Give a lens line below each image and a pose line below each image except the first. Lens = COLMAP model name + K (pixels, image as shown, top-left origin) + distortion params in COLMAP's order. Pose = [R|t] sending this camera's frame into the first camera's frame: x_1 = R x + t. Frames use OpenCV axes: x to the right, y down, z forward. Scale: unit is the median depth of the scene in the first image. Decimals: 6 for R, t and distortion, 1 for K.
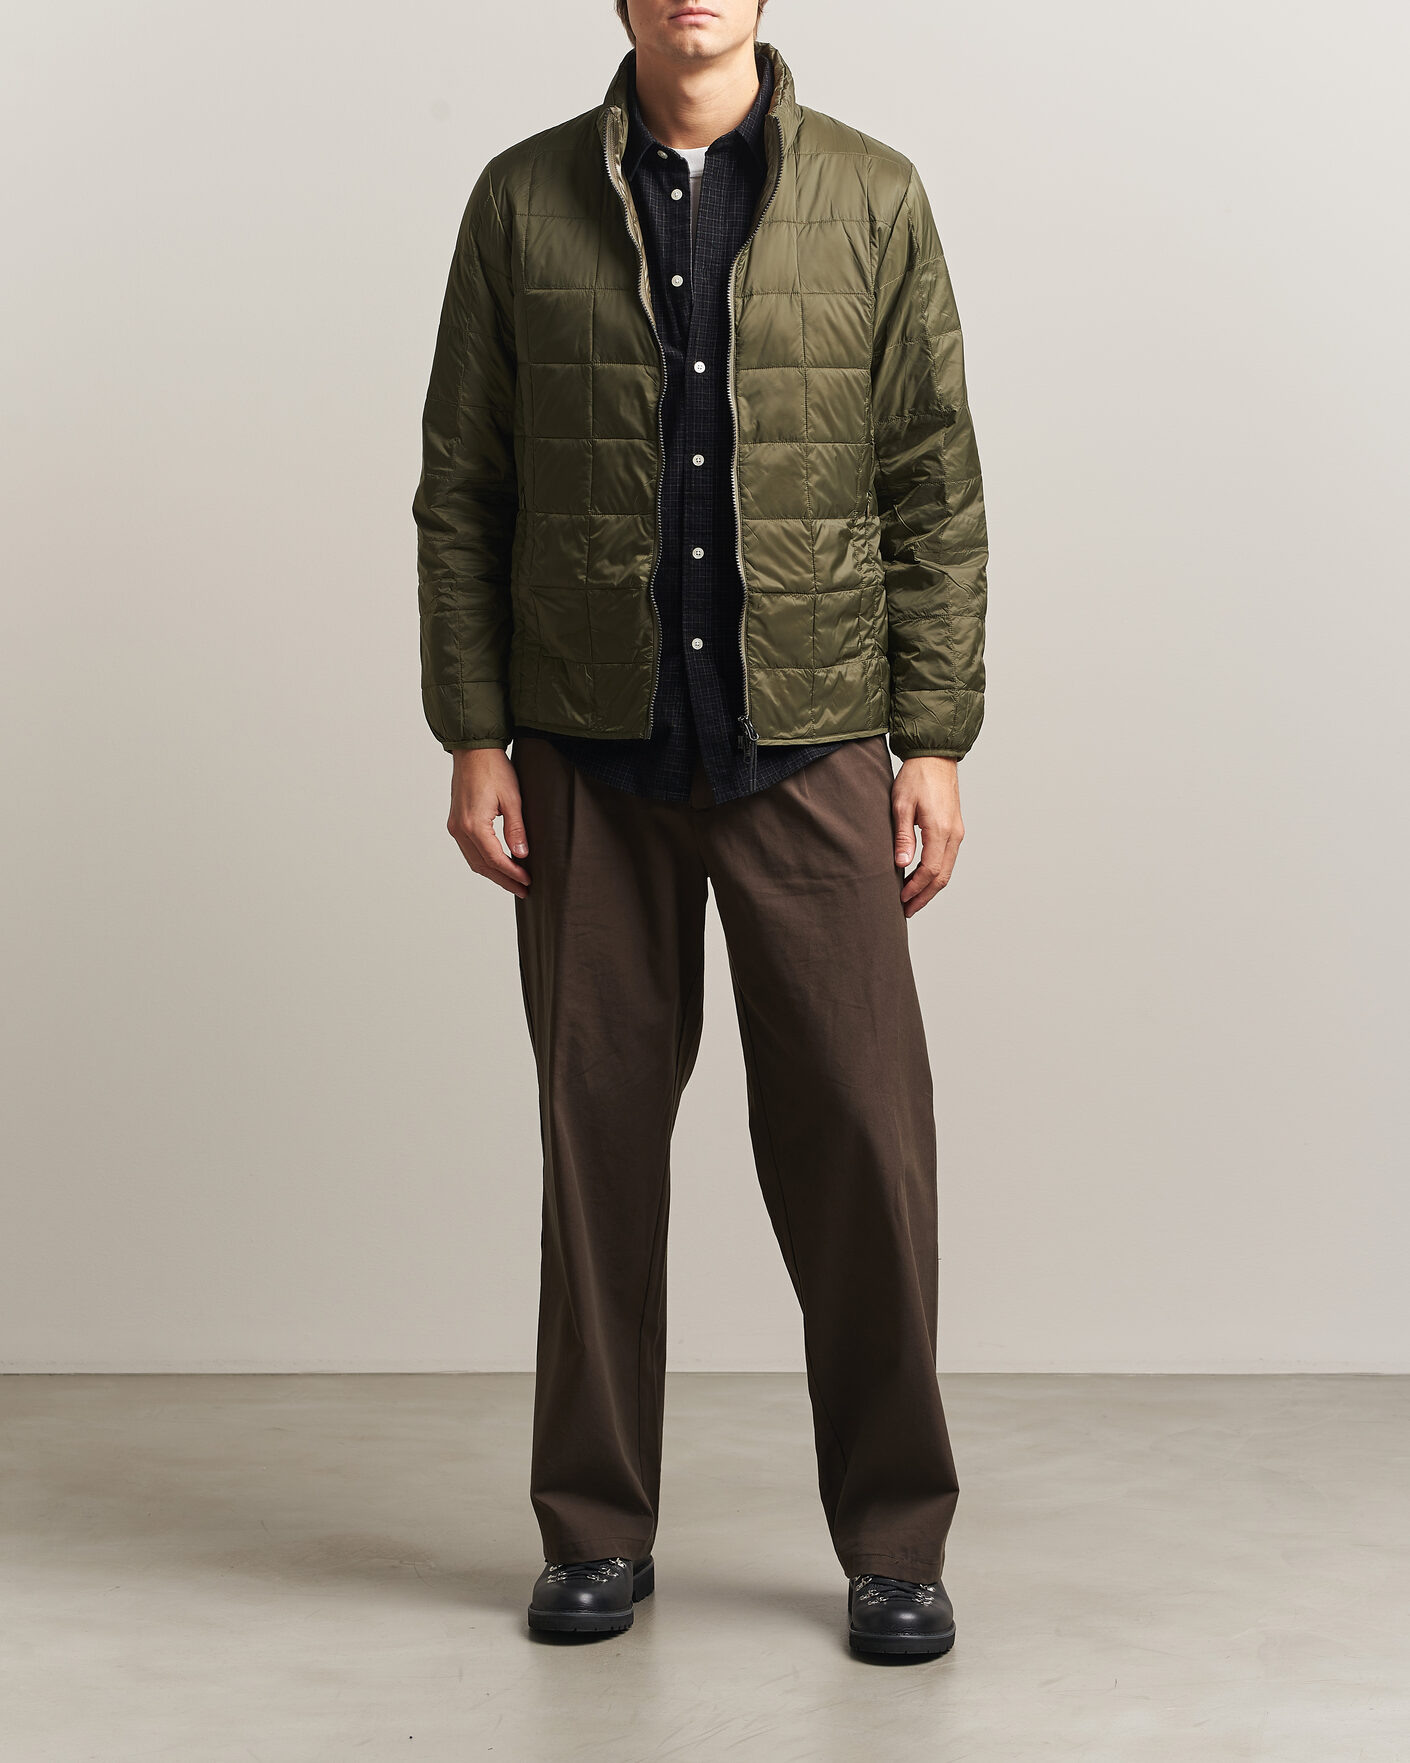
lens RADIAL K [[4740.0, 0, 705.0], [0, 4740.0, 881.5], [0, 0, 1]] dist [-0.172387, 0.505559]
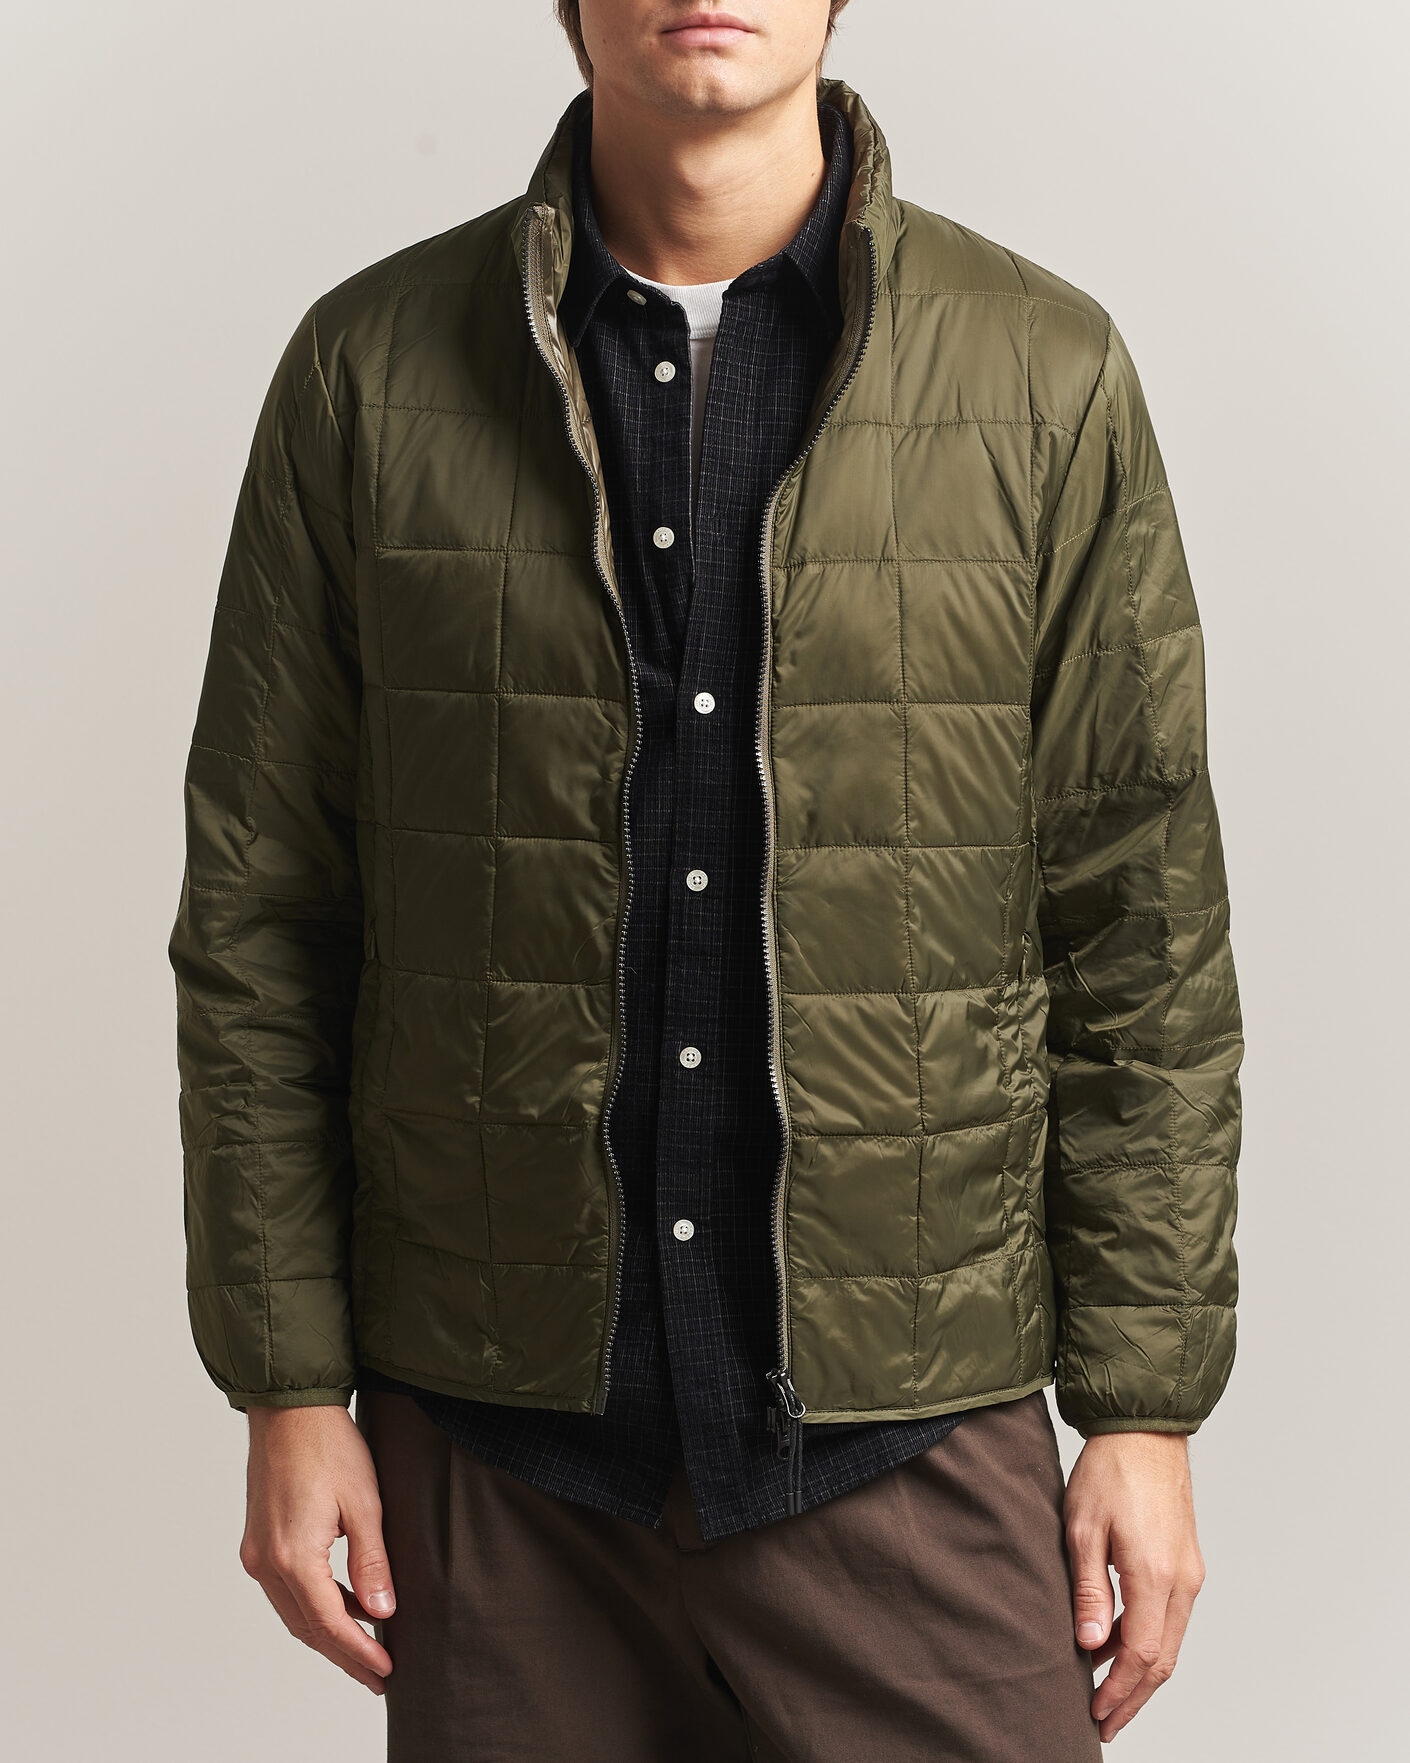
lens RADIAL K [[4630.6, 0, 747.9], [0, 4630.6, 876.8], [0, 0, 1]] dist [-0.830407, 26.158919]
pose [[0.999525, 0.009584, -0.029295, 0.018753], [-0.010211, 0.999720, -0.021337, -0.077675], [0.029082, 0.021626, 0.999343, 0.484764]]
